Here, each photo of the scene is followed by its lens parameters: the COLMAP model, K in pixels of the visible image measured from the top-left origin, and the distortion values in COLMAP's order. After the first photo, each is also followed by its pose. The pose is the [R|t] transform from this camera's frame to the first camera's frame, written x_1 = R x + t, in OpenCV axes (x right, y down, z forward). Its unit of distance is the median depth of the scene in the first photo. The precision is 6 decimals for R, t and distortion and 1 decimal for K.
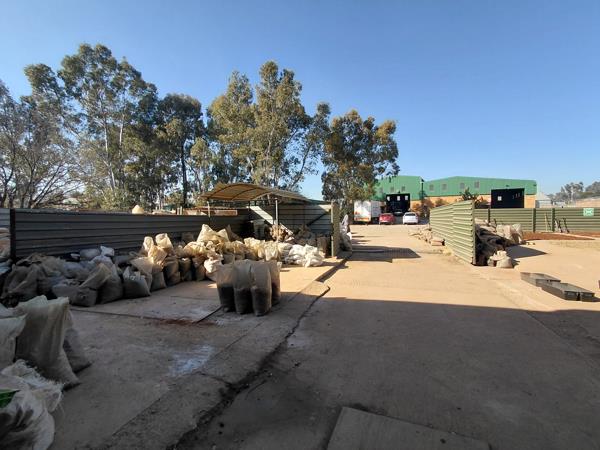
lens RADIAL K [[280.7, 0, 298.5], [0, 280.7, 226.5], [0, 0, 1]] dist [-0.000549, -0.000039]
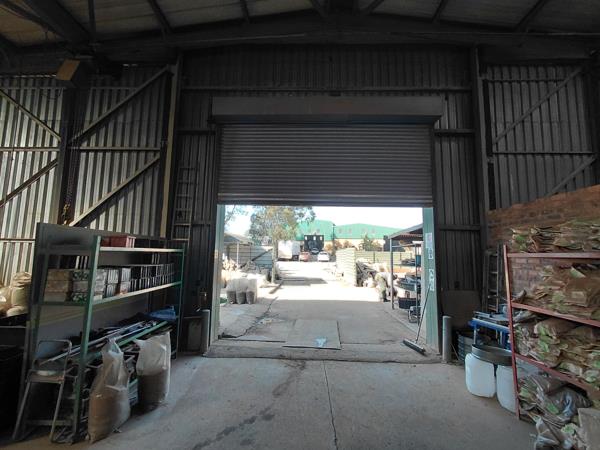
lens RADIAL K [[280.7, 0, 298.5], [0, 280.7, 226.5], [0, 0, 1]] dist [-0.000549, -0.000039]
pose [[0.958993, 0.054559, 0.278128, -0.048253], [-0.018669, 0.991326, -0.130091, 0.001548], [-0.282813, 0.119564, 0.951694, -0.134597]]
